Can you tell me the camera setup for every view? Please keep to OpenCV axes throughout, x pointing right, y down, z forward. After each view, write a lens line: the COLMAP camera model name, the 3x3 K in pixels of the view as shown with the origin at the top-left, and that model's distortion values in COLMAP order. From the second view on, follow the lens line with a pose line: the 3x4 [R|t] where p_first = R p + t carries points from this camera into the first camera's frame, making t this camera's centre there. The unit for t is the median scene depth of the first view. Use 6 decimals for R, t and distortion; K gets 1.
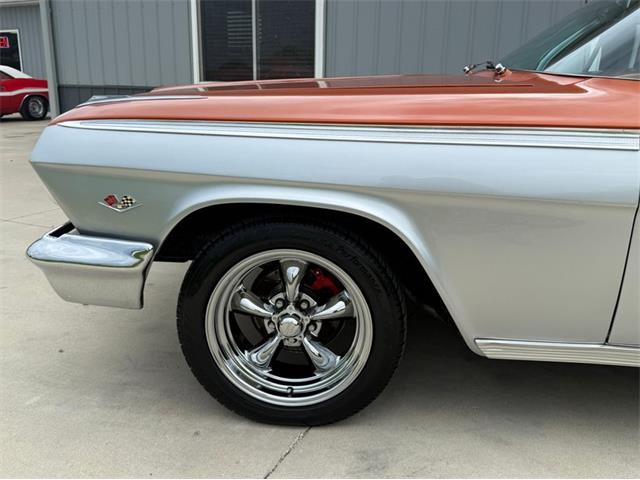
lens RADIAL K [[566.2, 0, 318.7], [0, 566.2, 241.5], [0, 0, 1]] dist [0.078294, -0.045800]
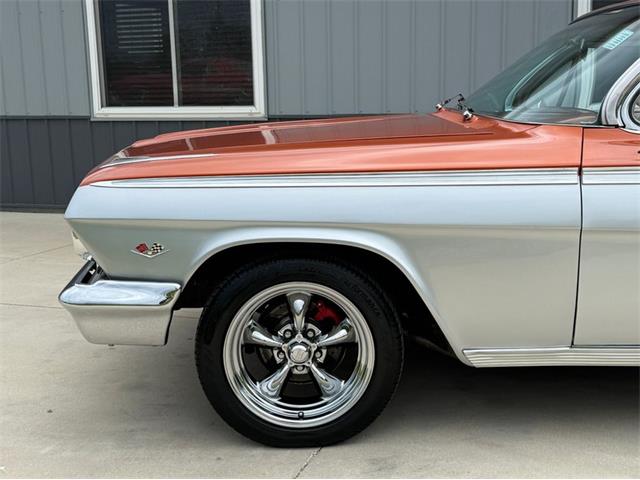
lens RADIAL K [[742.5, 0, 315.6], [0, 742.5, 244.8], [0, 0, 1]] dist [0.073937, 0.000000]
pose [[0.995989, -0.055010, 0.070565, -0.109264], [0.060511, 0.995089, -0.078336, 0.054044], [-0.065909, 0.082292, 0.994427, -0.461182]]
